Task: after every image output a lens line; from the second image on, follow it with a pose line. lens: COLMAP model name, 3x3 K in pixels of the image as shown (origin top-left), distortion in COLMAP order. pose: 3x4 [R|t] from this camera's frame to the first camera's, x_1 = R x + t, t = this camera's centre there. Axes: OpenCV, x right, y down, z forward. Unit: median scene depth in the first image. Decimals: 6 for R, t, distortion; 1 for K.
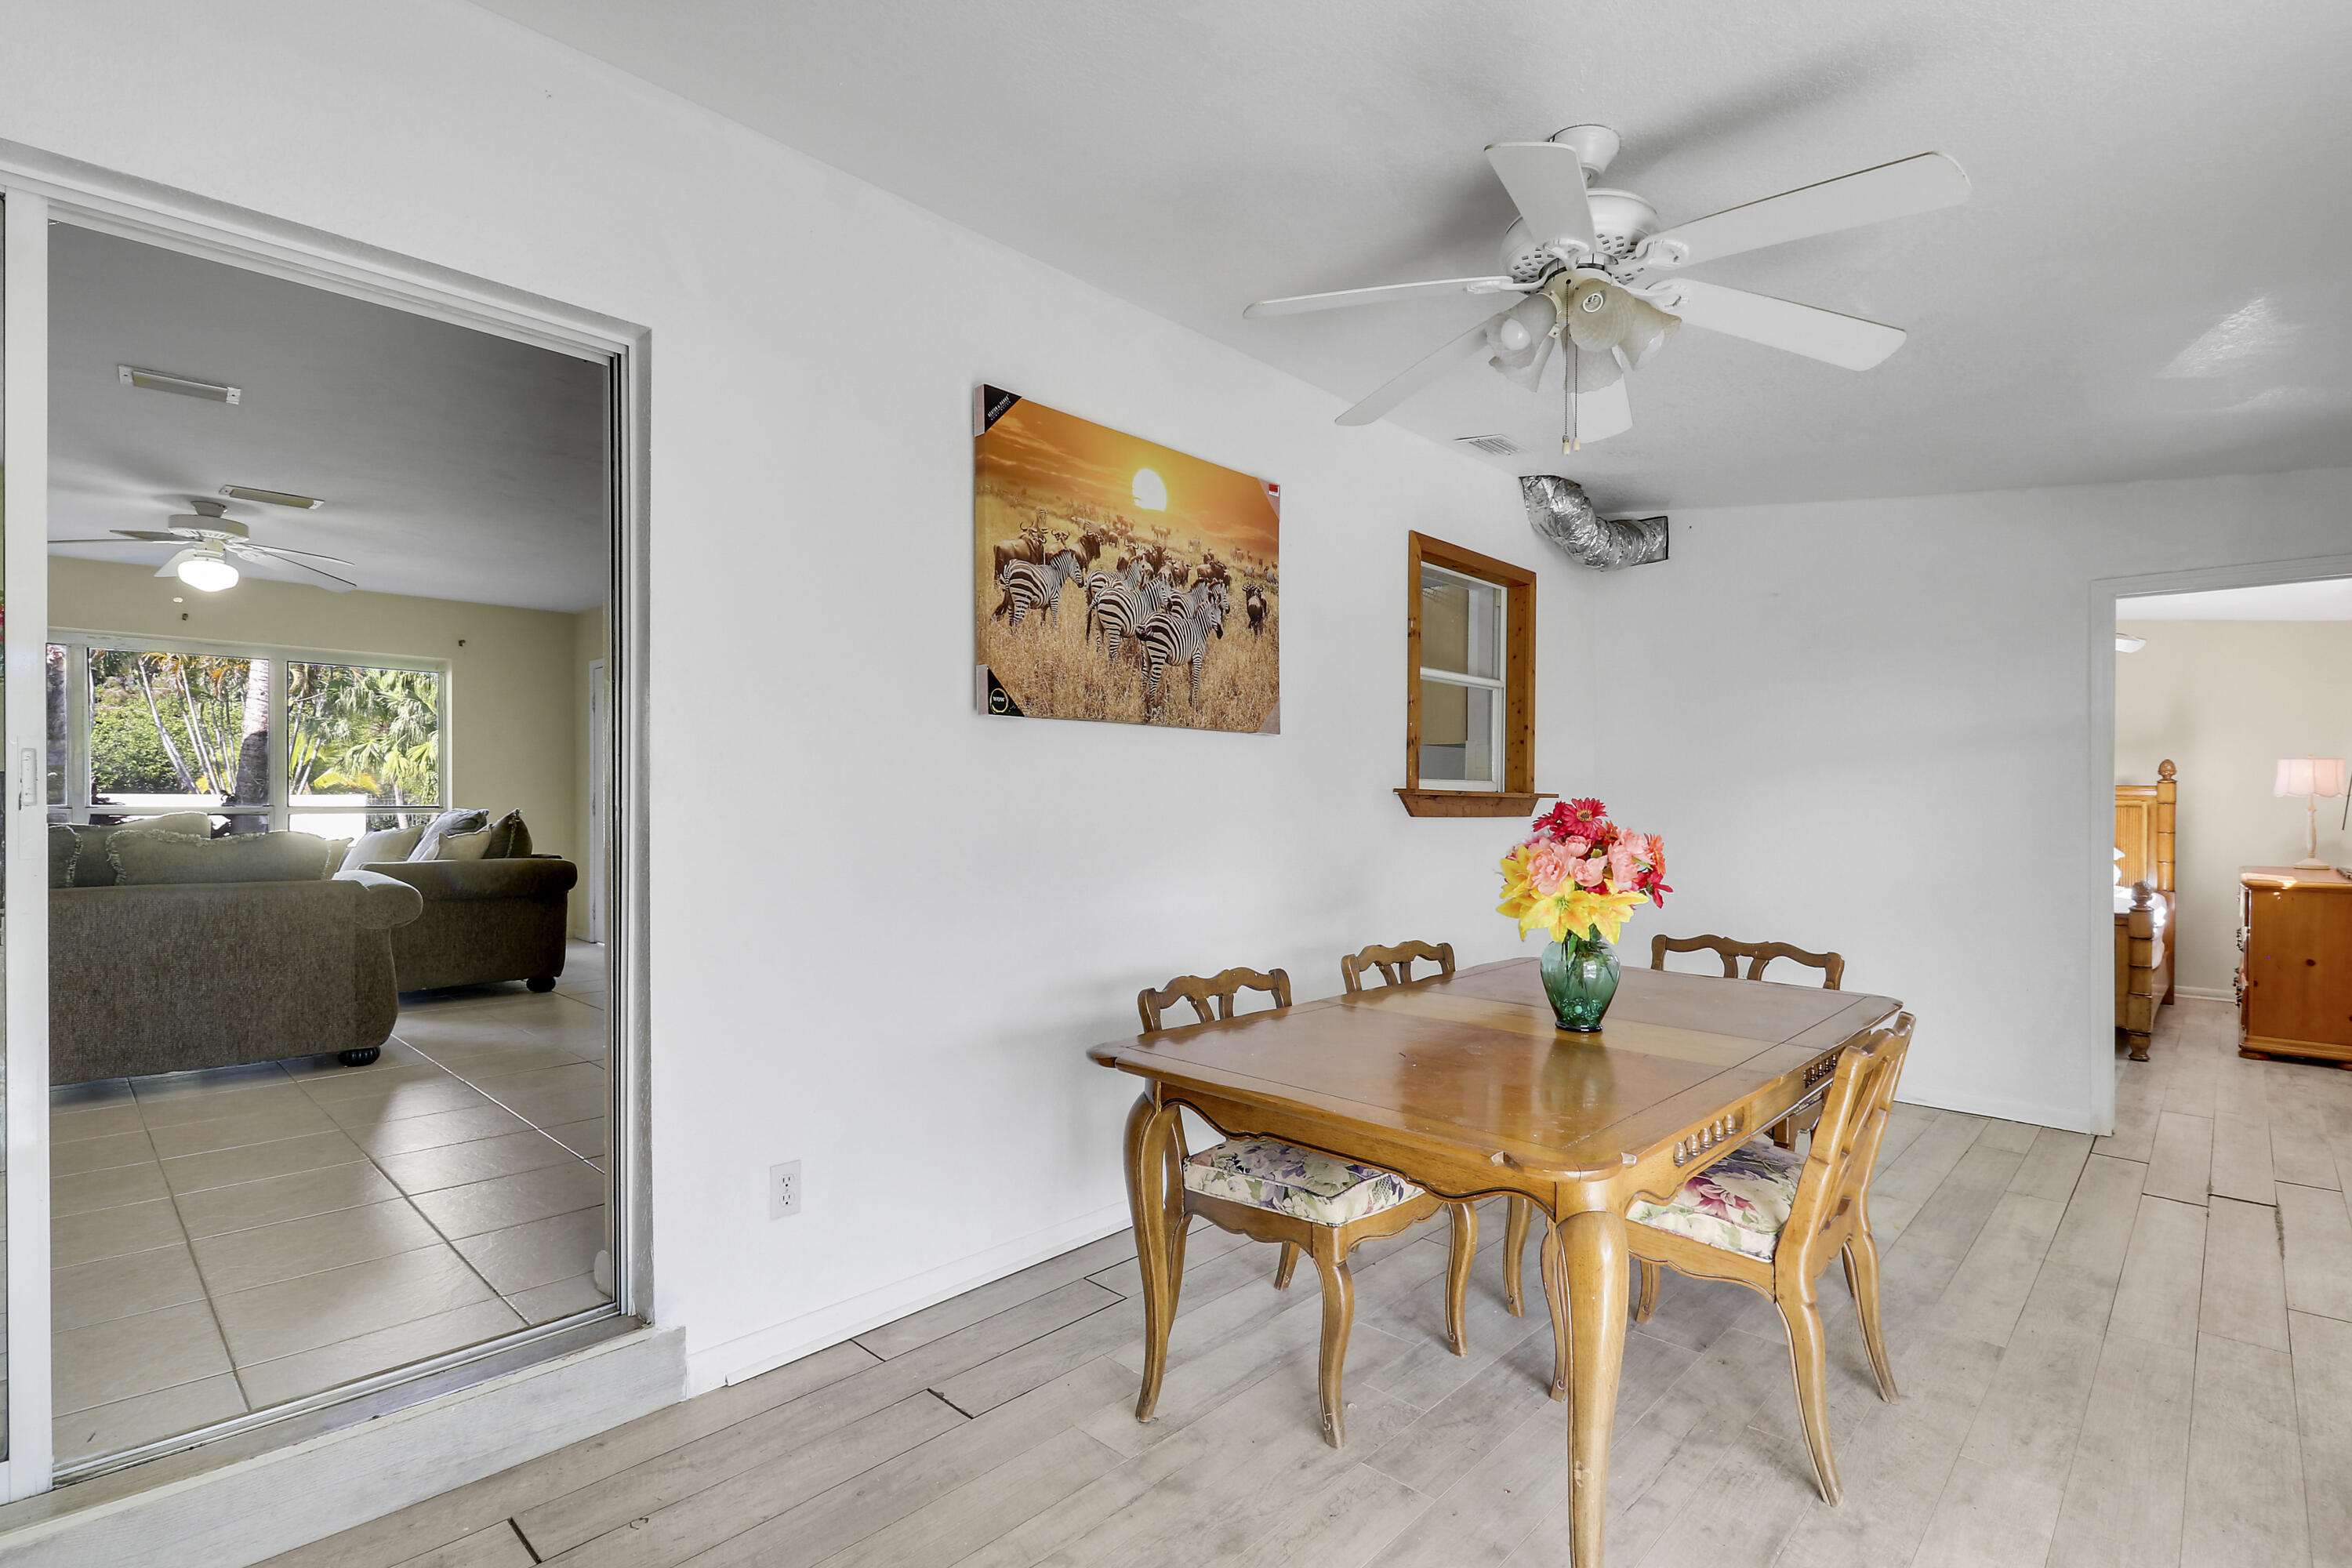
lens RADIAL K [[1099.5, 0, 1192.7], [0, 1099.5, 814.7], [0, 0, 1]] dist [-0.000783, -0.004863]
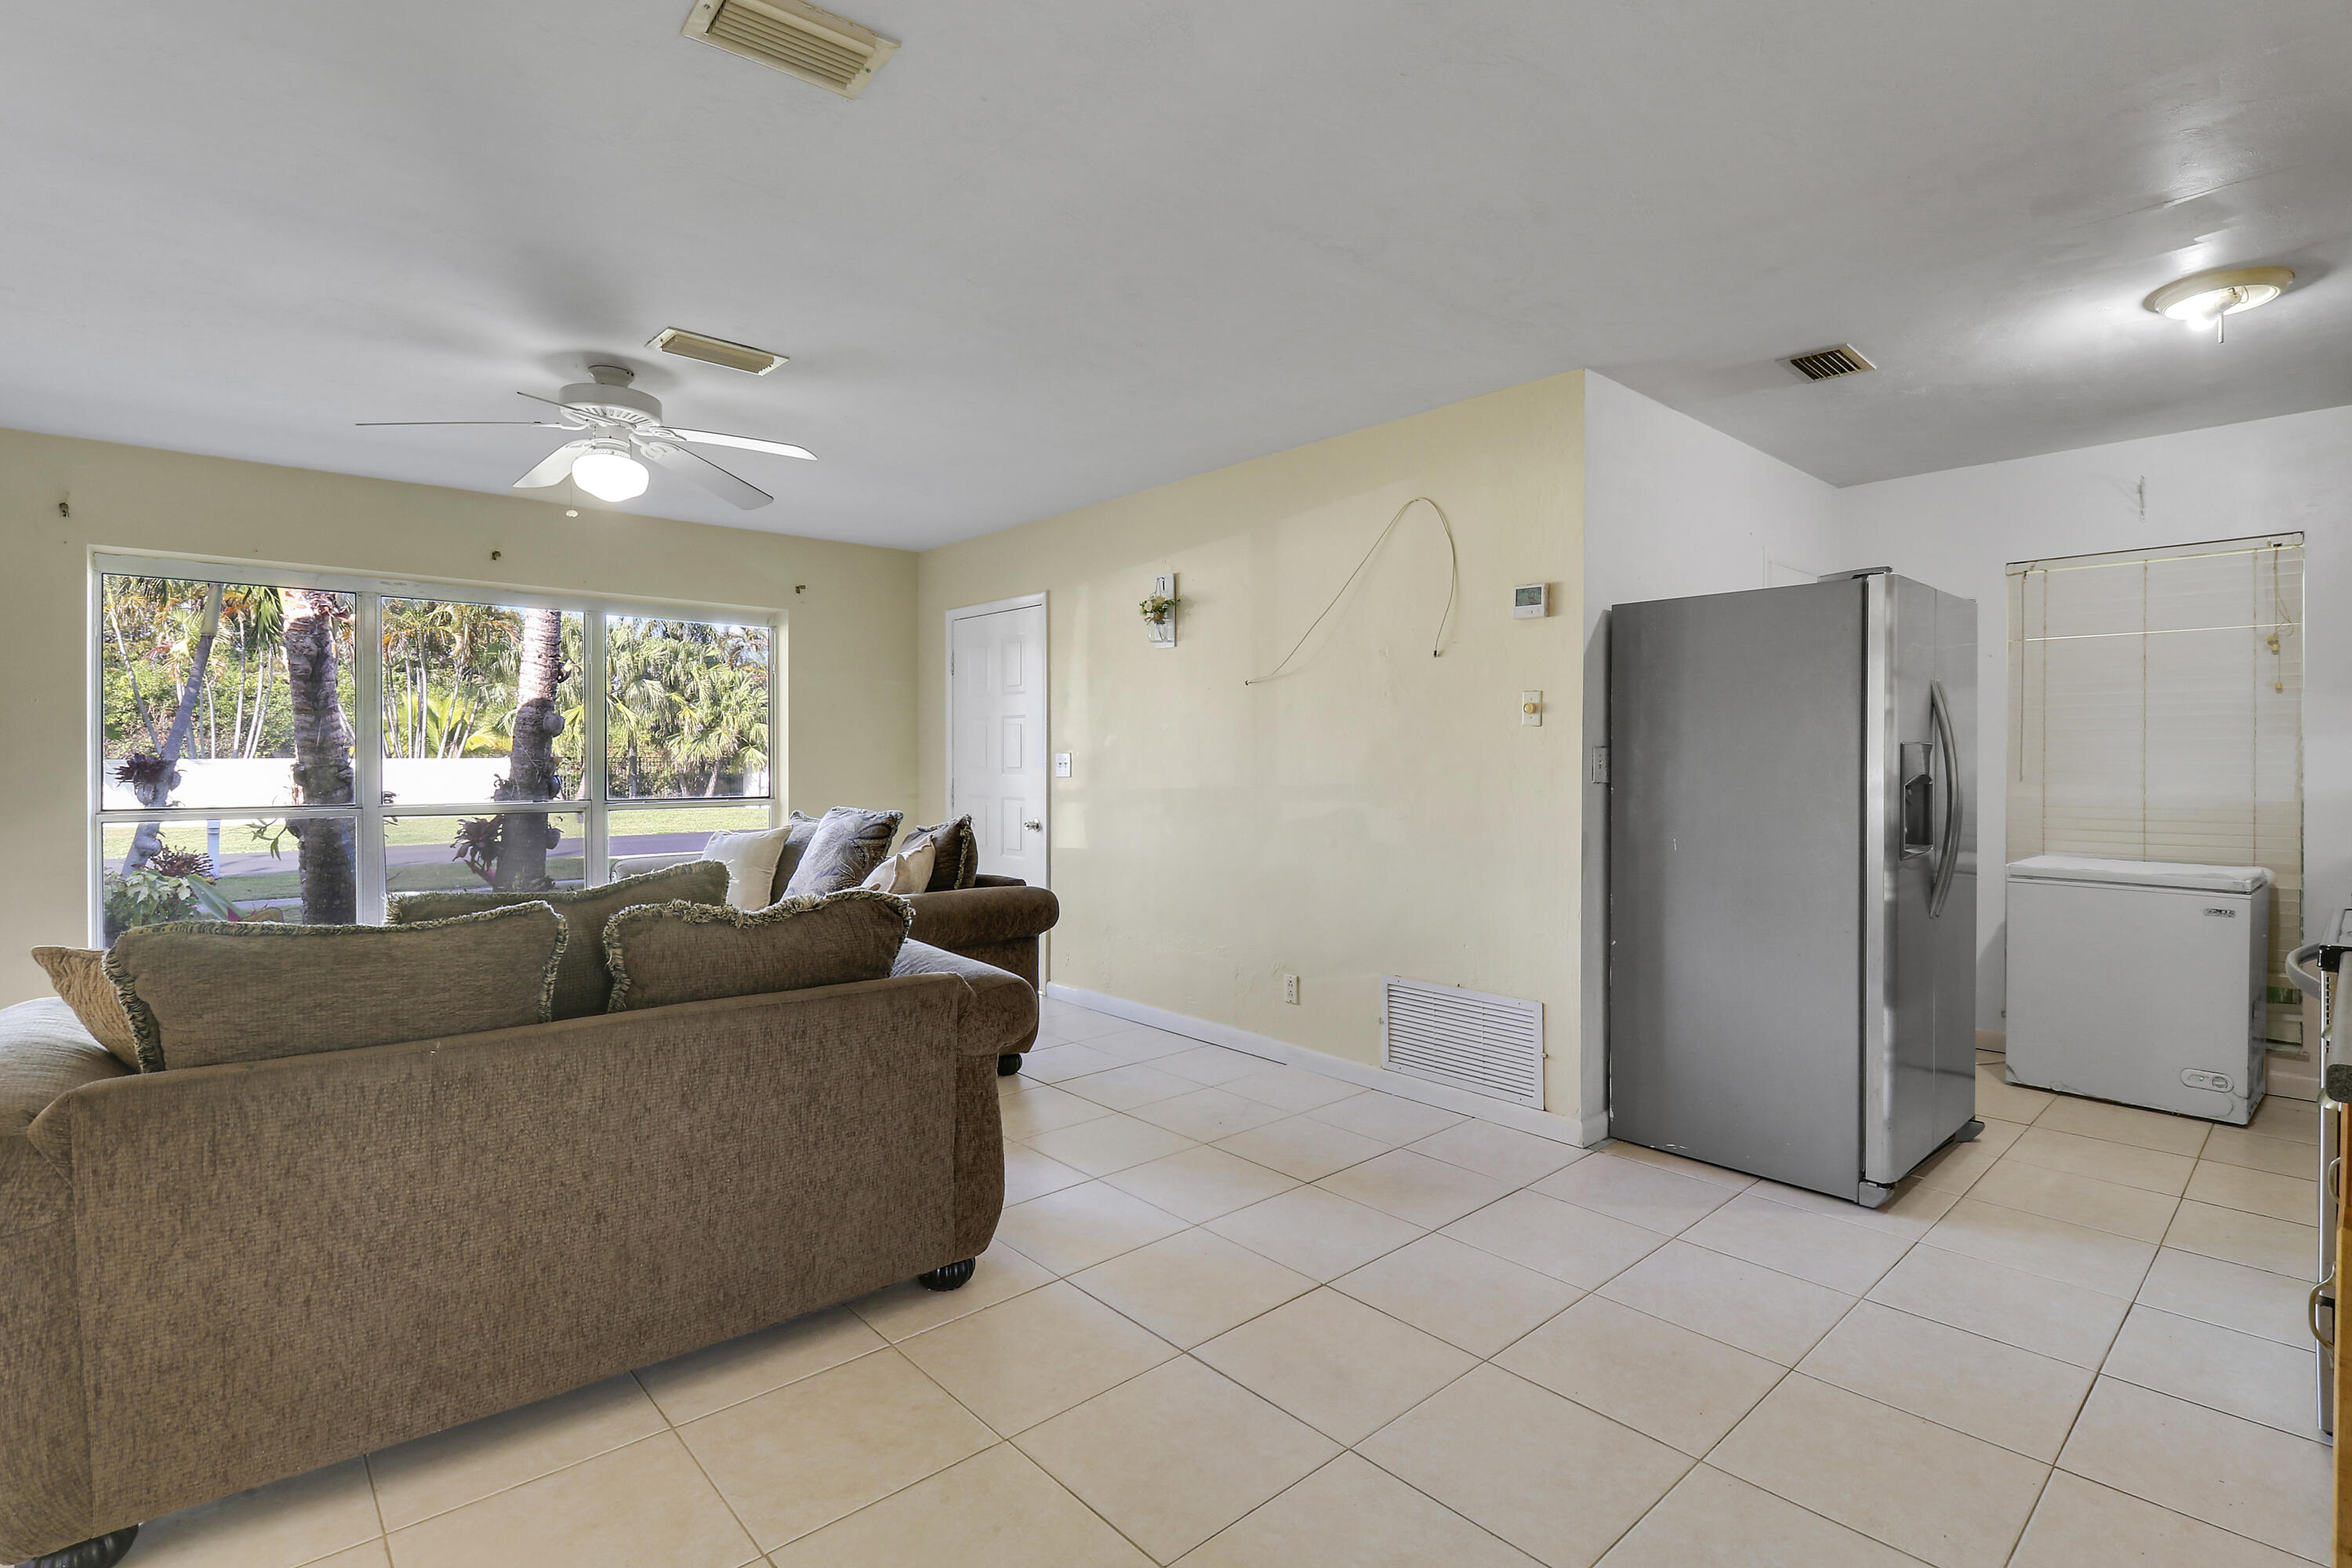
lens RADIAL K [[1099.5, 0, 1182.9], [0, 1099.5, 768.3], [0, 0, 1]] dist [-0.000783, -0.004863]
pose [[0.996968, -0.000679, -0.077814, -0.376520], [0.000451, 0.999996, -0.002942, -0.029295], [0.077816, 0.002898, 0.996964, 0.272139]]
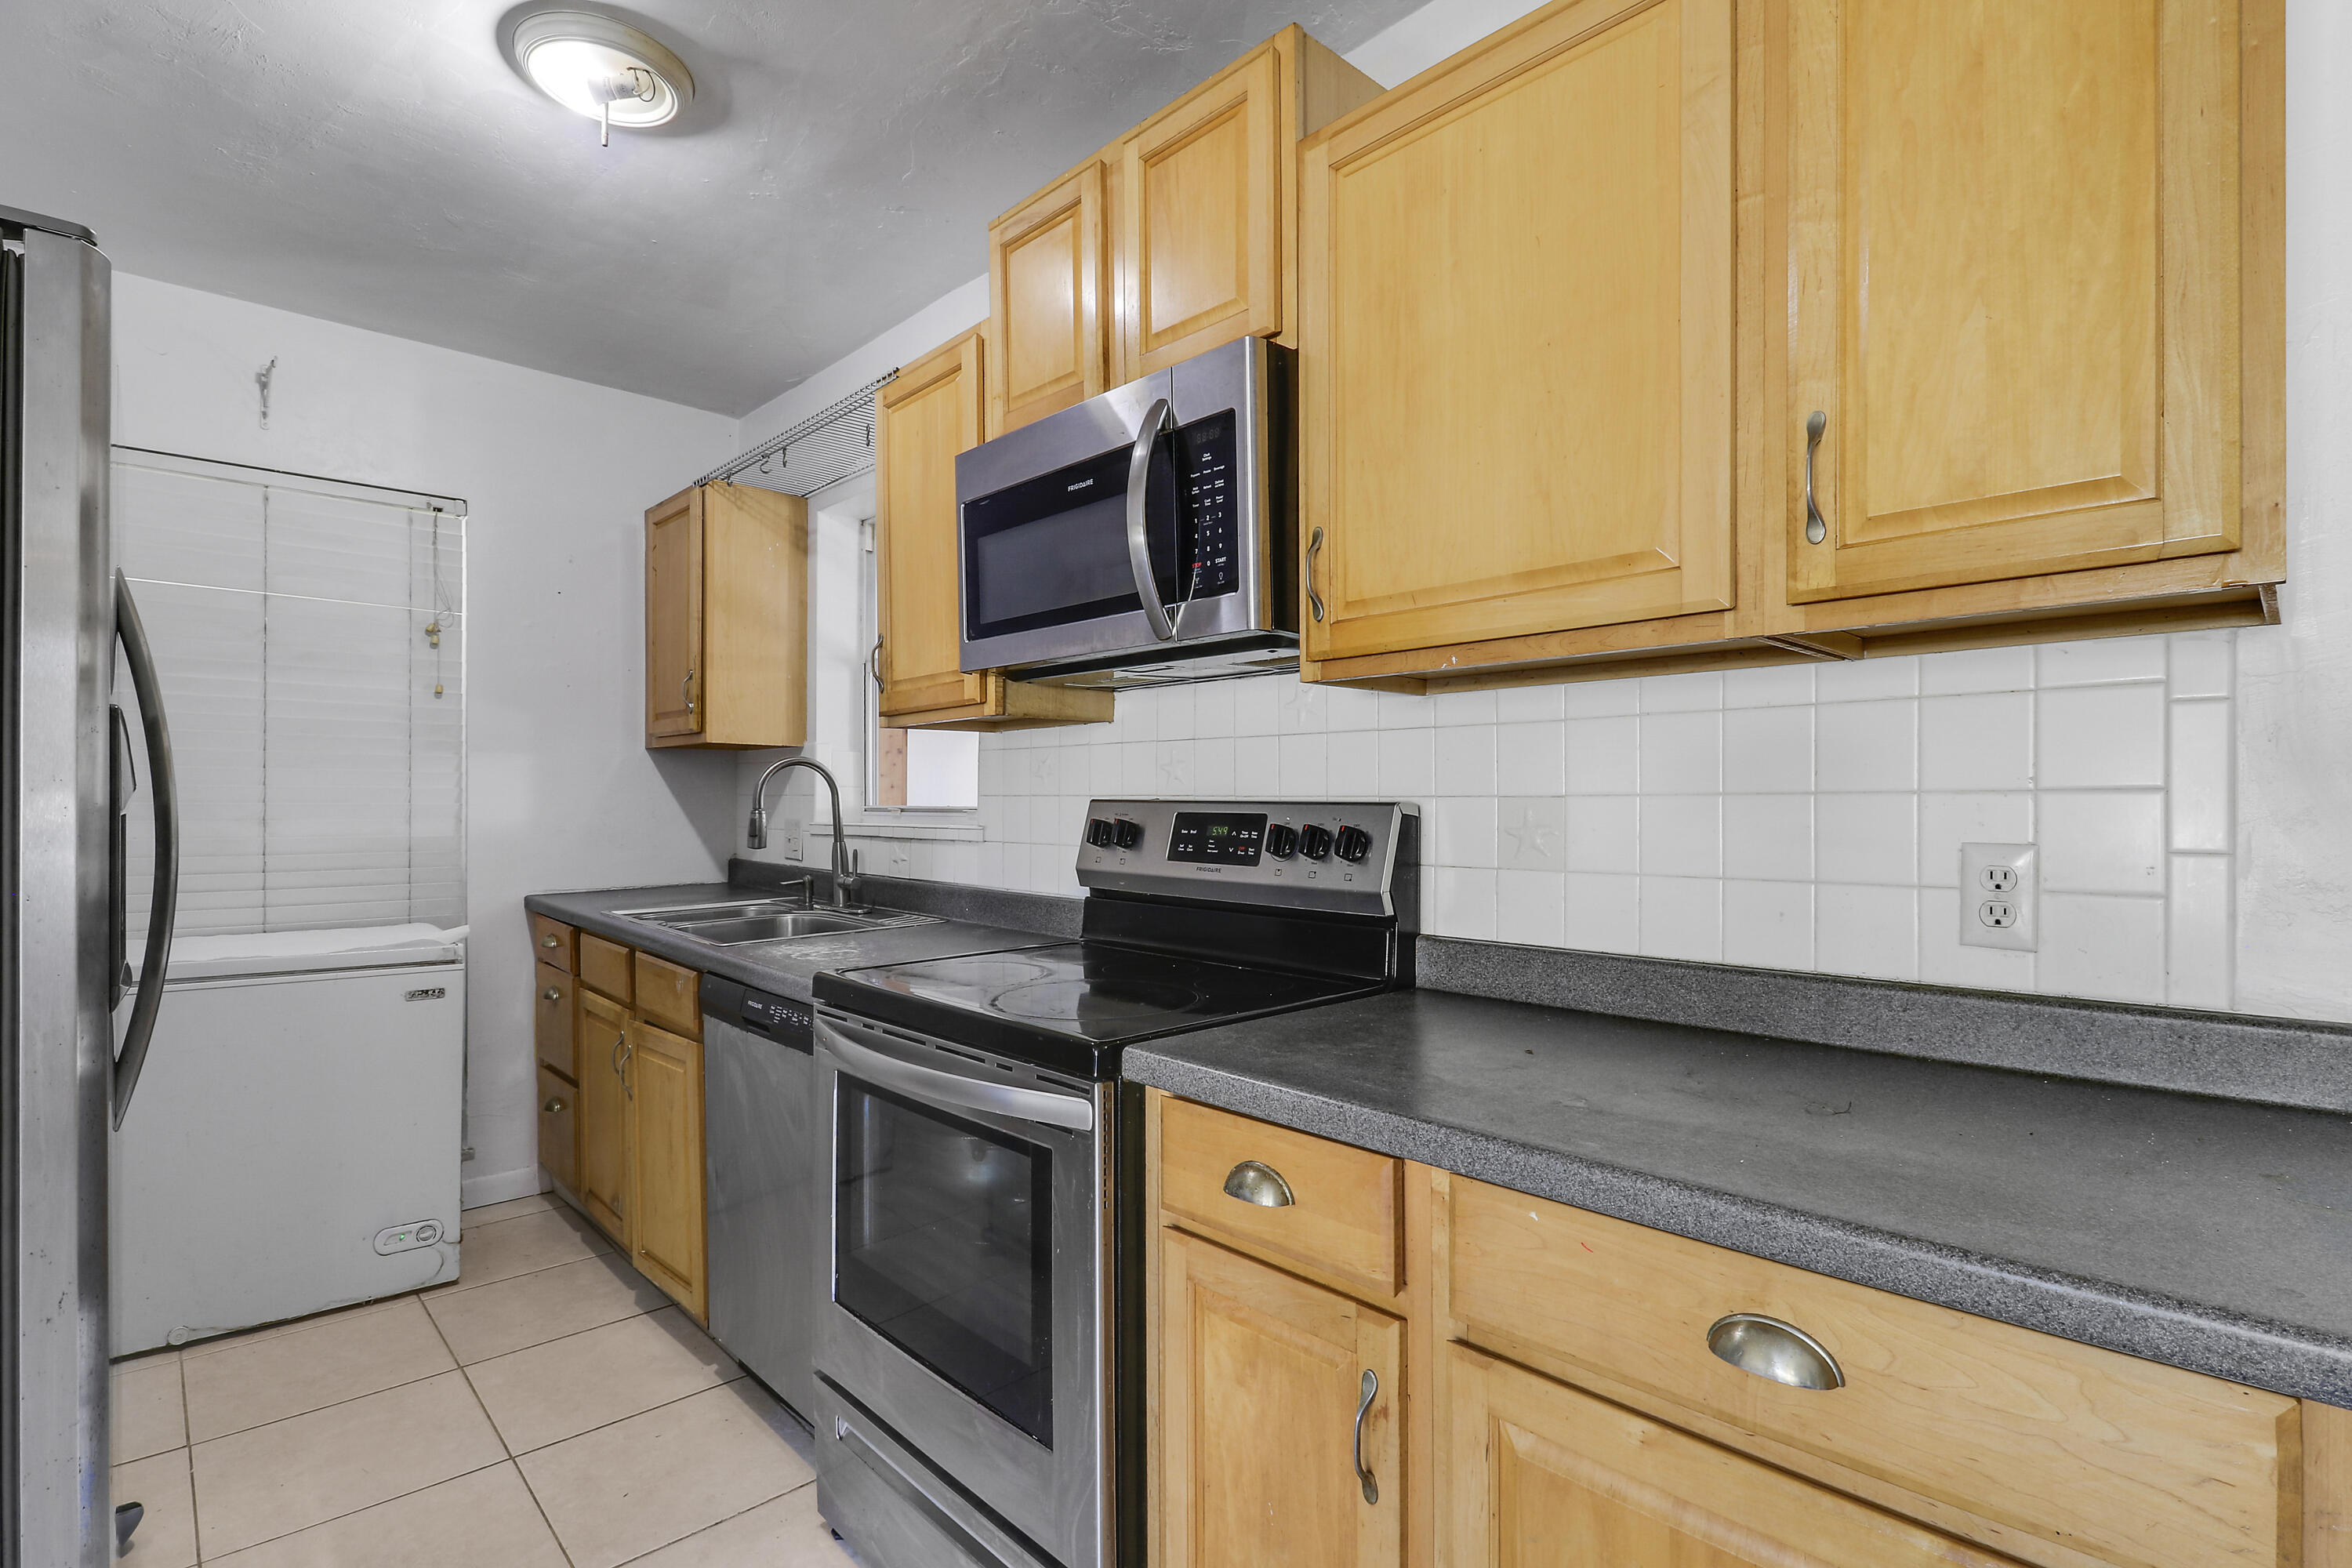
lens RADIAL K [[1099.5, 0, 1178.6], [0, 1099.5, 796.1], [0, 0, 1]] dist [-0.000783, -0.004863]
pose [[0.049949, 0.006701, 0.998729, -0.286842], [0.007865, 0.999944, -0.007102, -0.024724], [-0.998721, 0.008209, 0.049894, 0.550458]]
